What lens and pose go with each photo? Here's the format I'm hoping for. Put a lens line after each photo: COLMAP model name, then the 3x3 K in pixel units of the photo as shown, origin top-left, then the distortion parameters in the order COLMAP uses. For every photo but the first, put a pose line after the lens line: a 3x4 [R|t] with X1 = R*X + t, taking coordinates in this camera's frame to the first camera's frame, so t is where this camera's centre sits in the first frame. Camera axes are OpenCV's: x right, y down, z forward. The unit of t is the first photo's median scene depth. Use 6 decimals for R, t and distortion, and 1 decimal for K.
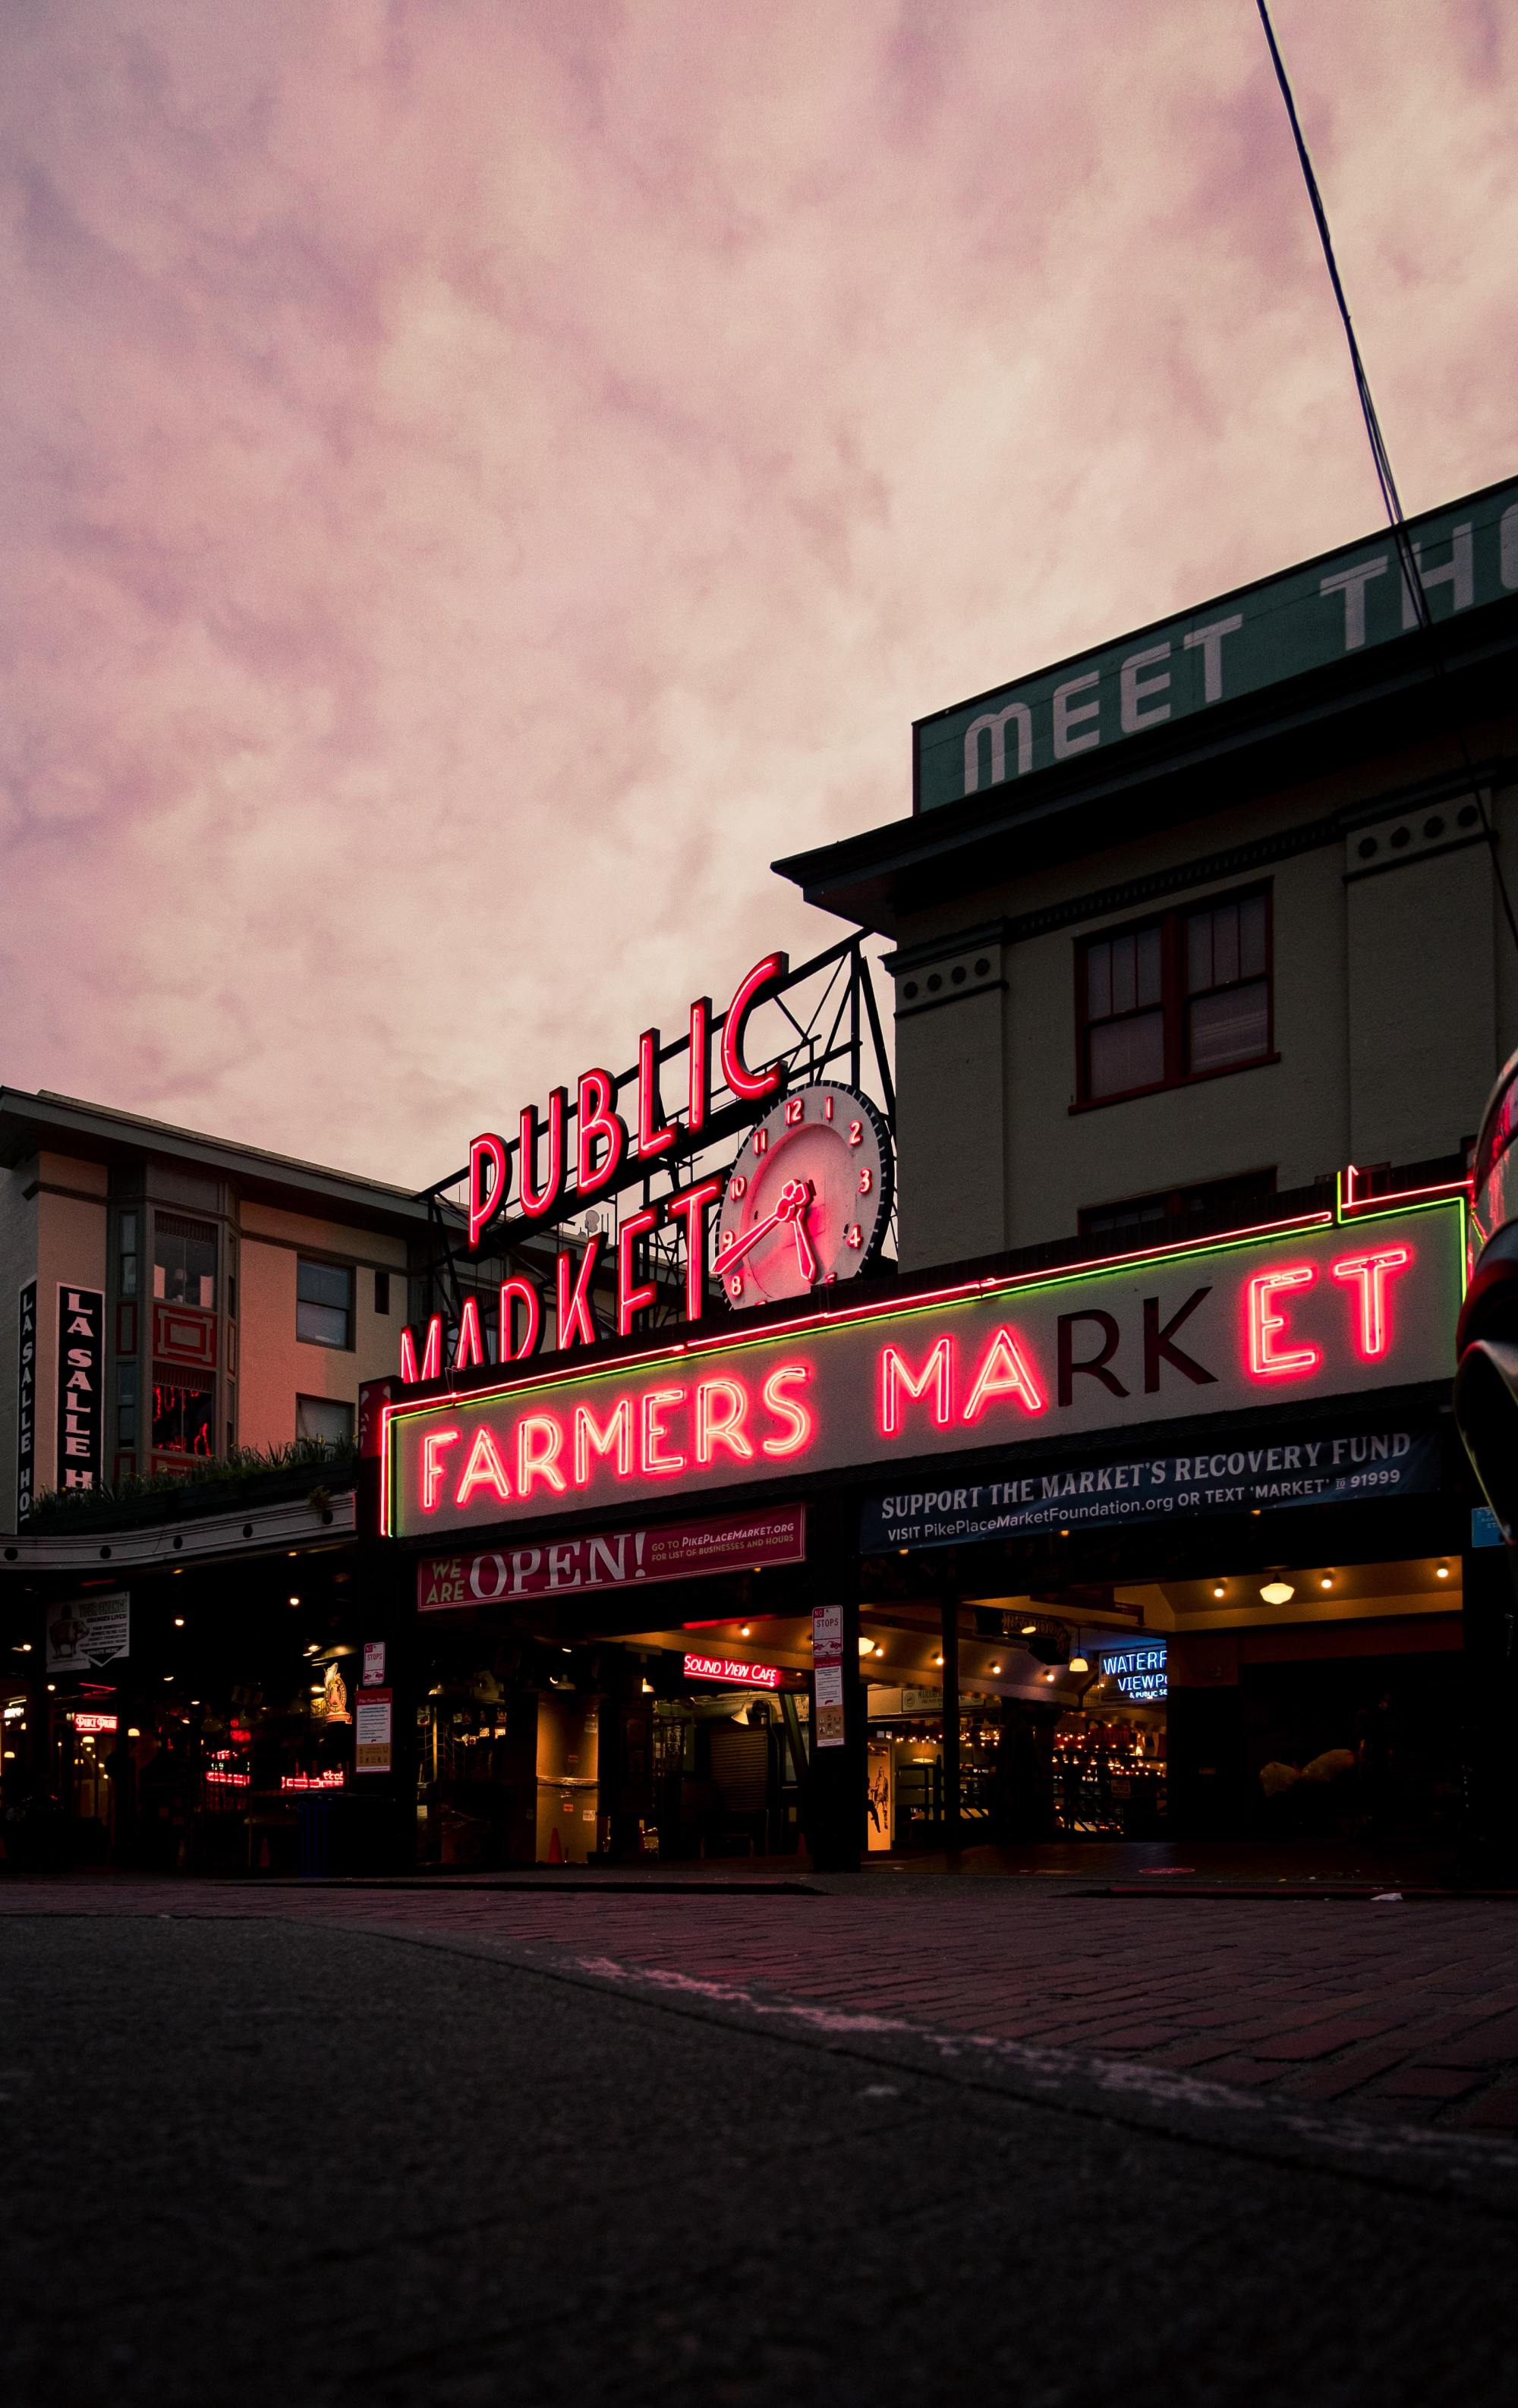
lens RADIAL K [[1770.6, 0, 632.6], [0, 1770.6, 1820.3], [0, 0, 1]] dist [-0.016664, -0.003684]
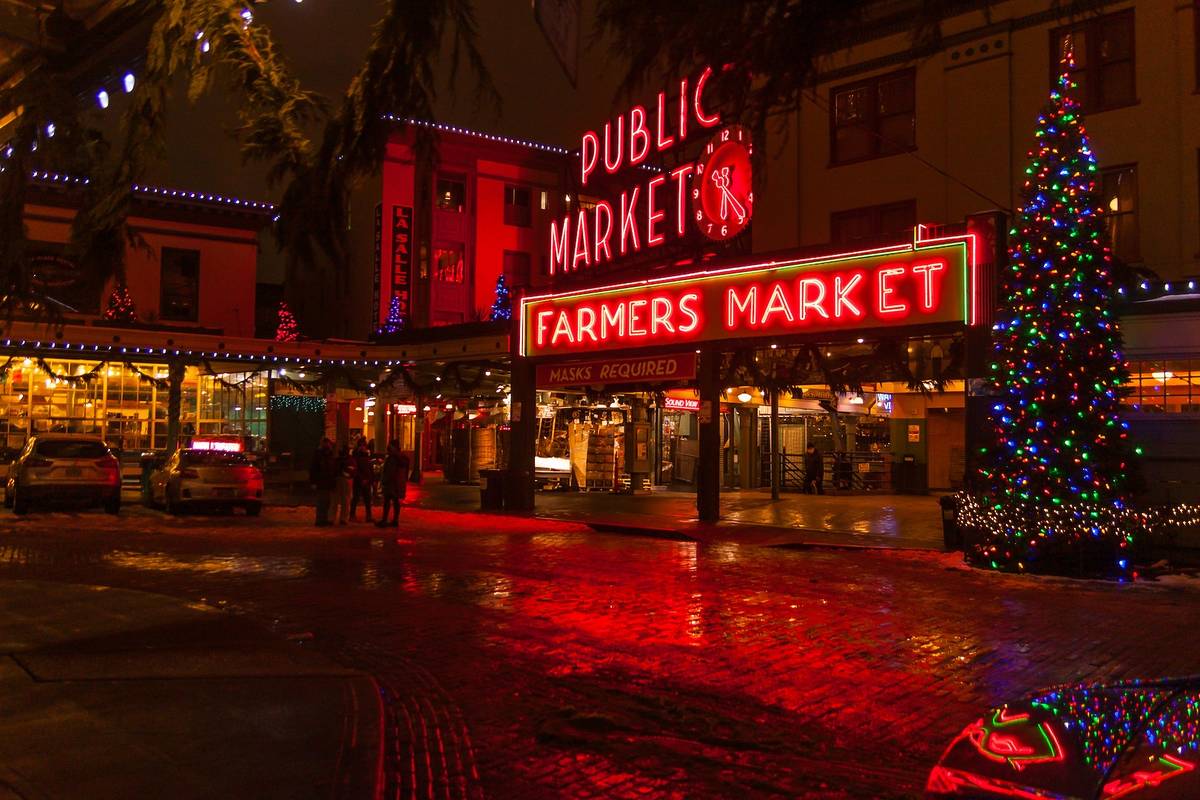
lens RADIAL K [[943.2, 0, 600.0], [0, 943.2, 400.0], [0, 0, 1]] dist [-0.007324, -0.003691]
pose [[0.993739, 0.004714, -0.111624, 0.097468], [-0.006855, 0.999800, -0.018808, -0.086893], [0.111513, 0.019456, 0.993573, -0.185033]]
